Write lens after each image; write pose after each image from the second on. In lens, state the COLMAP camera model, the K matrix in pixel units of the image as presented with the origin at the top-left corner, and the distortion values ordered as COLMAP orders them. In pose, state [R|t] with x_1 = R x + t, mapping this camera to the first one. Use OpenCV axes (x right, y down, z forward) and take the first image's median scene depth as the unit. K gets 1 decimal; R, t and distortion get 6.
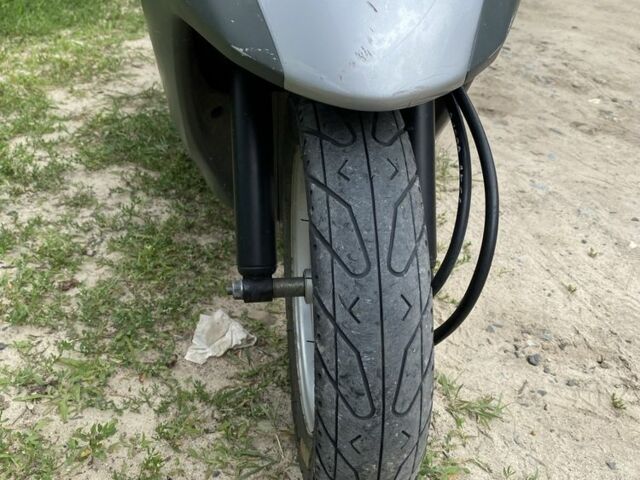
lens RADIAL K [[648.3, 0, 320.6], [0, 648.3, 231.3], [0, 0, 1]] dist [0.002919, -0.000431]
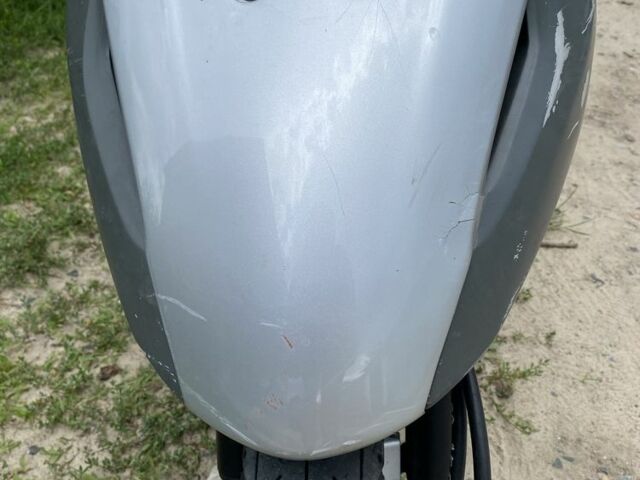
lens RADIAL K [[648.3, 0, 320.6], [0, 648.3, 231.3], [0, 0, 1]] dist [0.002919, -0.000431]
pose [[0.978469, 0.040853, -0.202310, 0.110046], [-0.019578, 0.994166, 0.106066, -0.230133], [0.205463, -0.099821, 0.973561, 0.122468]]
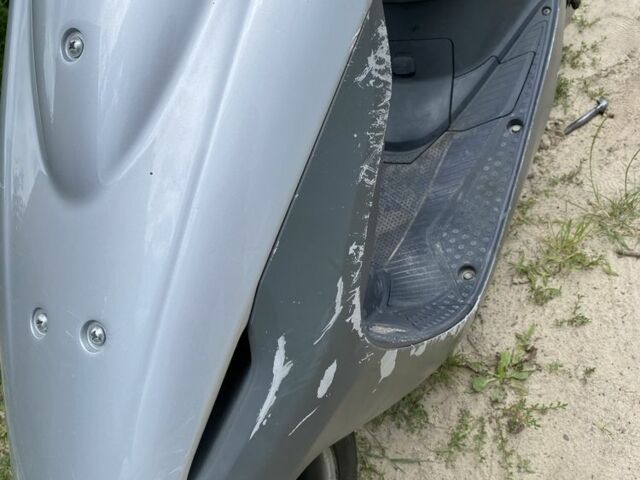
lens RADIAL K [[648.3, 0, 320.6], [0, 648.3, 231.3], [0, 0, 1]] dist [0.002919, -0.000431]
pose [[0.820835, 0.174893, -0.543731, 0.422412], [0.050192, 0.926196, 0.373686, -0.558854], [0.568956, -0.334025, 0.751476, 0.242032]]
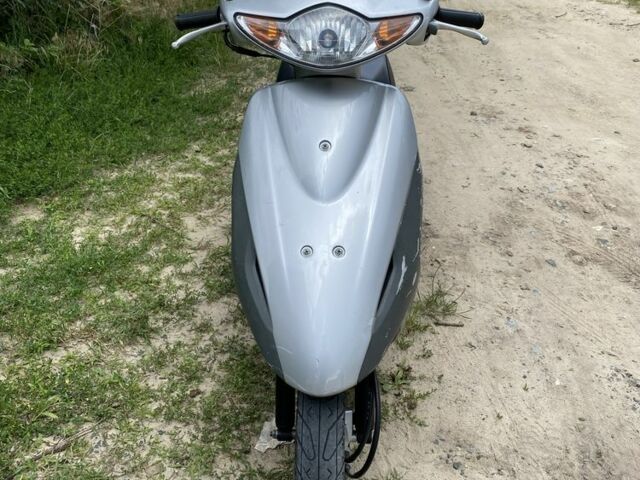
lens RADIAL K [[636.1, 0, 317.2], [0, 636.1, 237.1], [0, 0, 1]] dist [0.162393, -0.463168]
pose [[0.984834, 0.045946, -0.167304, 0.203779], [-0.043768, 0.998902, 0.016682, -0.369840], [0.167886, -0.009107, 0.985764, -0.643403]]
